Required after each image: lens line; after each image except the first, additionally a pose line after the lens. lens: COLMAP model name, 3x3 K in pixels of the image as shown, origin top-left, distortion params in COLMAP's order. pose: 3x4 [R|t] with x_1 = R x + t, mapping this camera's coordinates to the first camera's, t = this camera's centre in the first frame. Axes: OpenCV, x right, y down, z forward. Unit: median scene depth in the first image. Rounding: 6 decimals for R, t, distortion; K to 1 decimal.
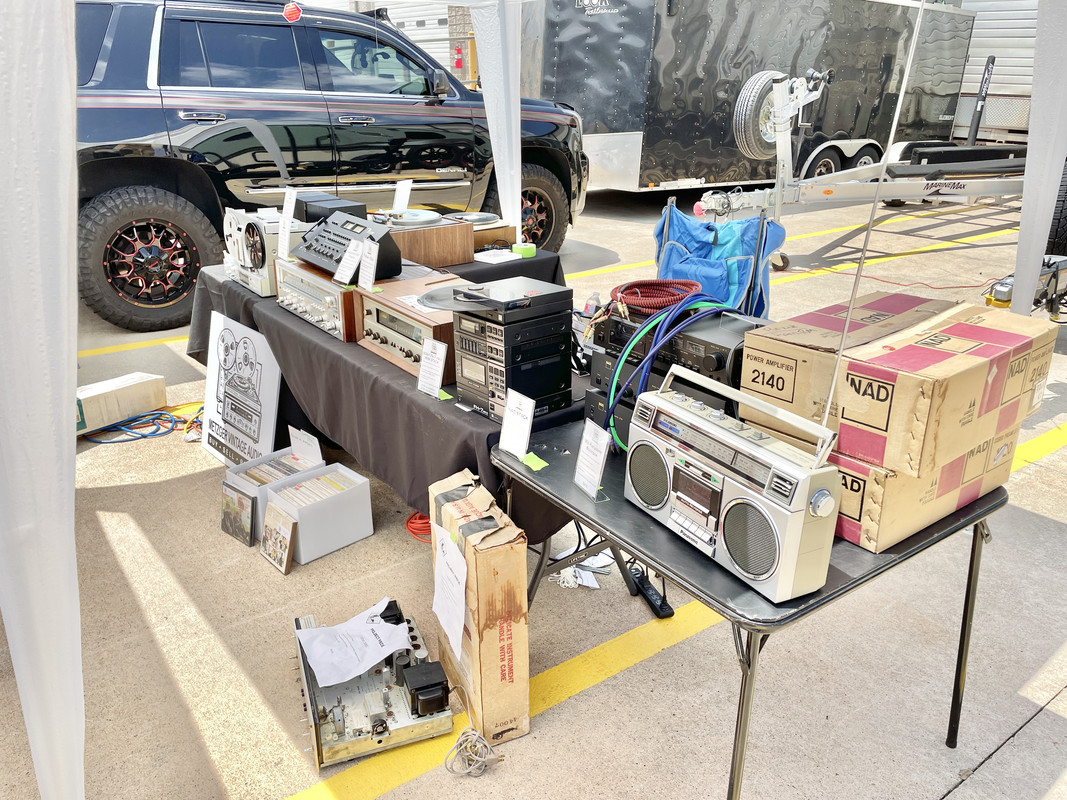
lens RADIAL K [[798.1, 0, 524.9], [0, 798.1, 406.4], [0, 0, 1]] dist [0.089671, -0.114888]
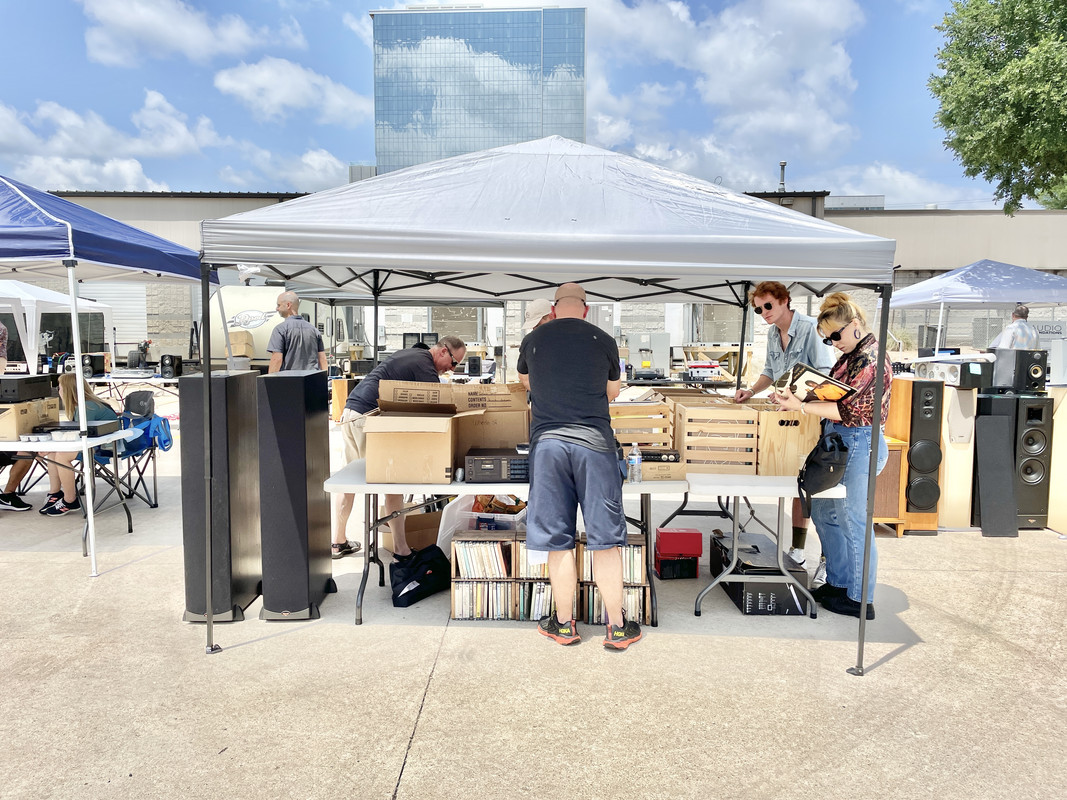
lens RADIAL K [[793.4, 0, 533.5], [0, 793.4, 400.0], [0, 0, 1]] dist [0.078301, -0.112854]
pose [[0.590327, -0.059412, 0.804975, -1.538534], [0.308929, 0.937983, -0.157325, 1.309762], [-0.745705, 0.341553, 0.572071, -3.013367]]
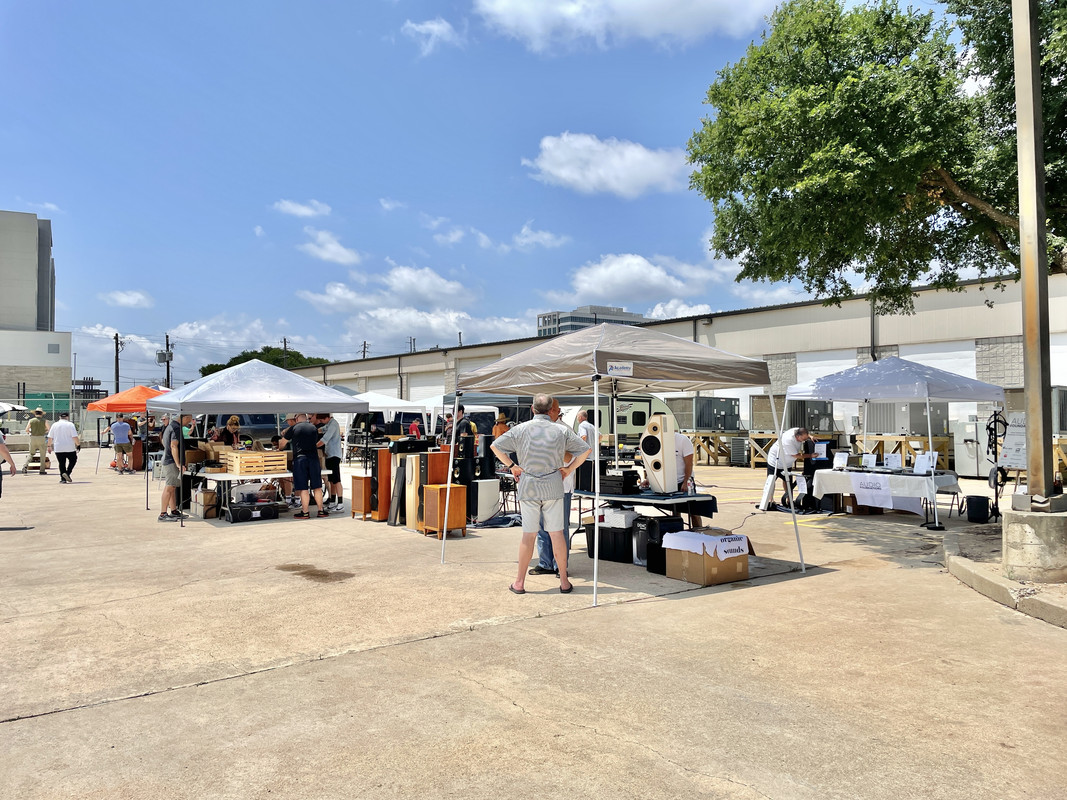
lens RADIAL K [[793.4, 0, 533.5], [0, 793.4, 400.0], [0, 0, 1]] dist [0.078301, -0.112854]
pose [[0.998964, 0.006386, 0.045046, 0.338461], [0.012735, 0.911279, -0.411593, 2.267261], [-0.043678, 0.411740, 0.910254, -5.388980]]
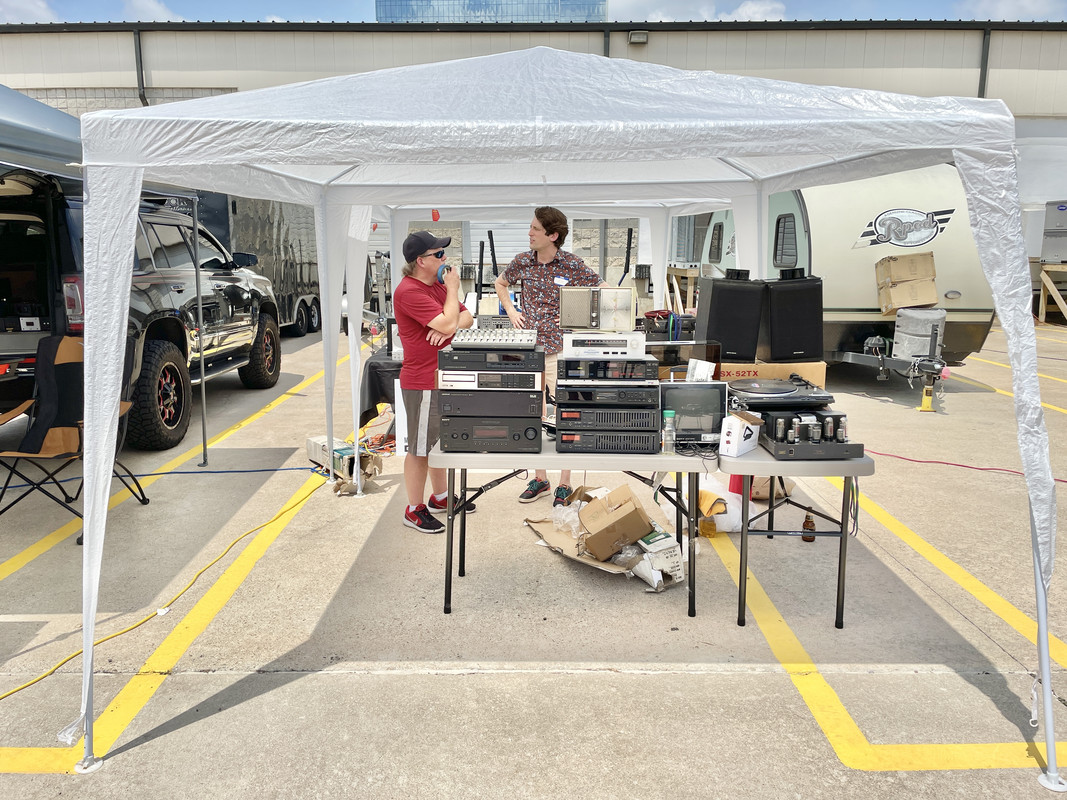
lens RADIAL K [[798.1, 0, 524.9], [0, 798.1, 406.4], [0, 0, 1]] dist [0.089671, -0.114888]
pose [[0.582348, -0.164894, 0.796041, -1.349437], [0.316645, 0.947887, -0.035296, 0.079453], [-0.748737, 0.272617, 0.604213, -0.247888]]
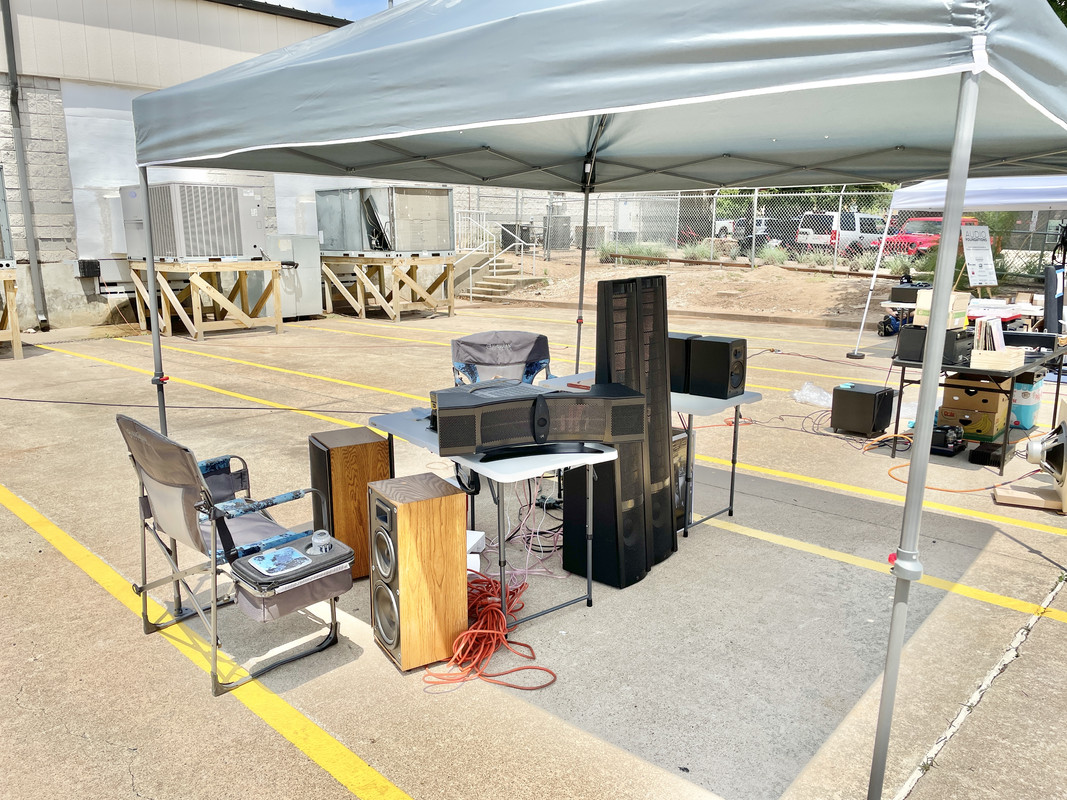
lens RADIAL K [[798.1, 0, 524.9], [0, 798.1, 406.4], [0, 0, 1]] dist [0.089671, -0.114888]
pose [[-0.186623, -0.209948, 0.959736, -0.248653], [0.381115, 0.884925, 0.267691, 0.331709], [-0.905496, 0.415727, -0.085133, -0.869291]]
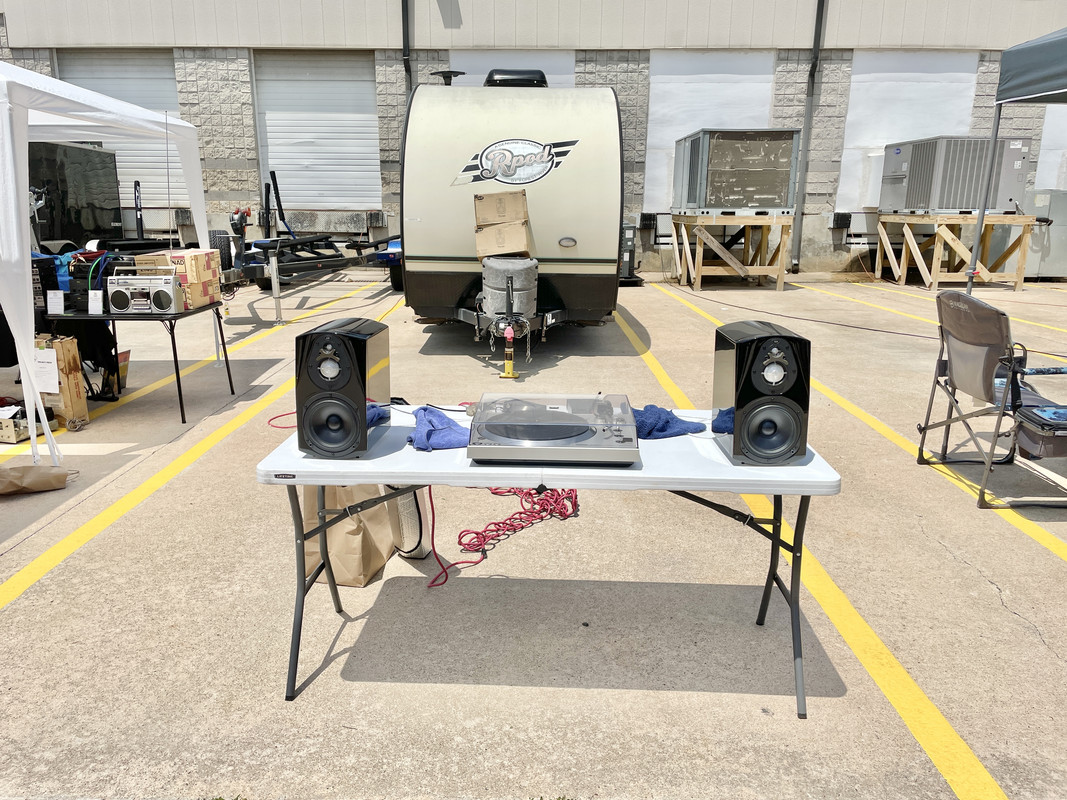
lens RADIAL K [[798.1, 0, 524.9], [0, 798.1, 406.4], [0, 0, 1]] dist [0.089671, -0.114888]
pose [[0.588261, -0.201913, 0.783059, -0.571195], [0.308630, 0.951088, 0.013386, 0.356542], [-0.747460, 0.233801, 0.621804, -0.799008]]
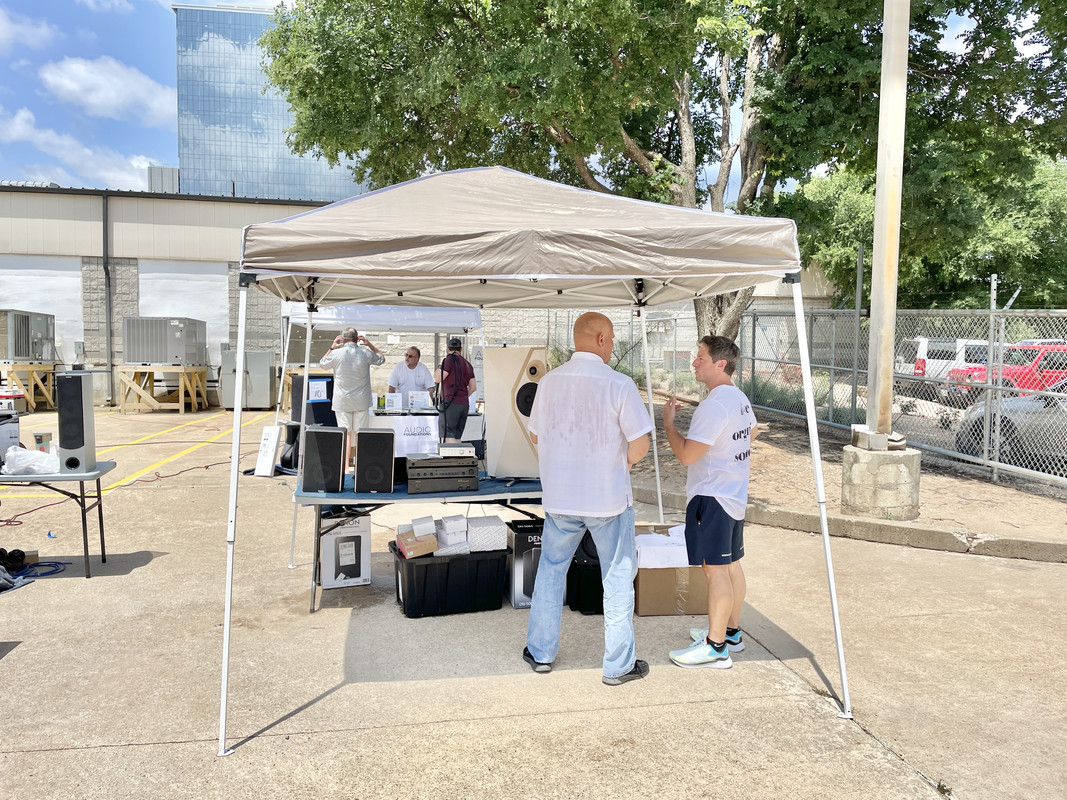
lens RADIAL K [[793.4, 0, 533.5], [0, 793.4, 400.0], [0, 0, 1]] dist [0.078301, -0.112854]
pose [[0.423381, -0.042698, 0.904945, -0.296144], [0.337347, 0.934485, -0.113736, 1.709423], [-0.840801, 0.353434, 0.410047, -4.067681]]
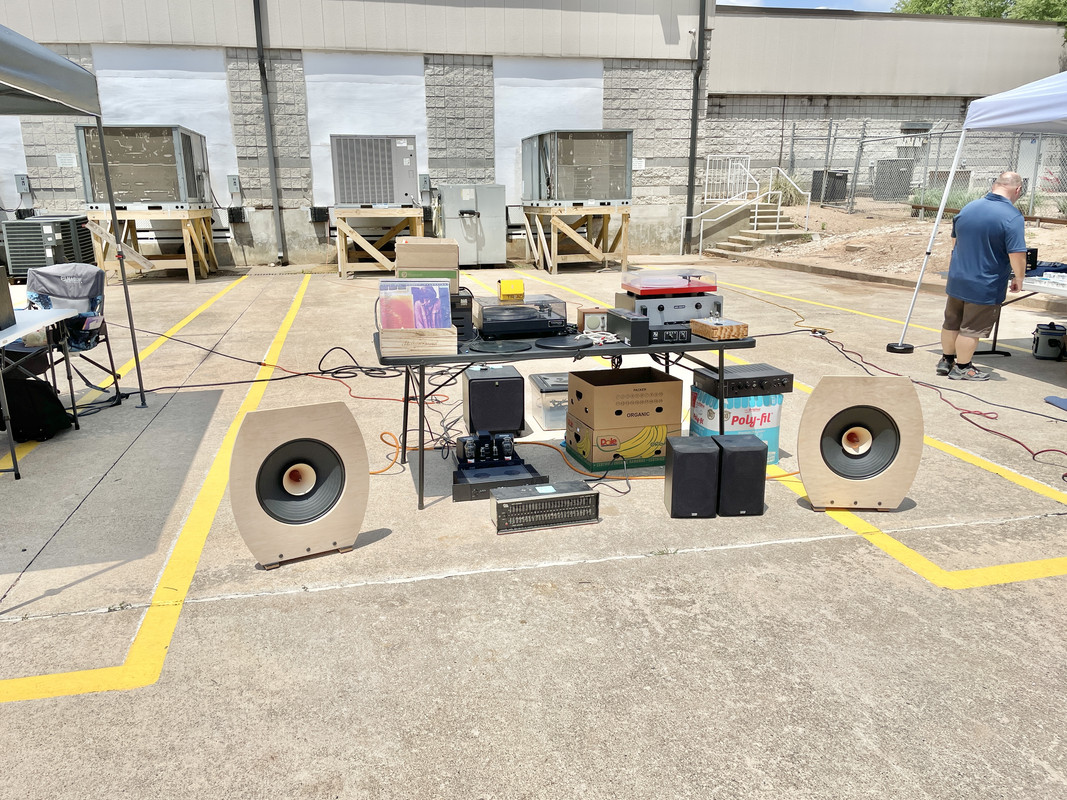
lens RADIAL K [[798.1, 0, 524.9], [0, 798.1, 406.4], [0, 0, 1]] dist [0.089671, -0.114888]
pose [[0.397907, -0.241836, 0.884978, 0.117648], [0.361526, 0.927909, 0.091017, 0.916463], [-0.843190, 0.283726, 0.456651, -2.144882]]
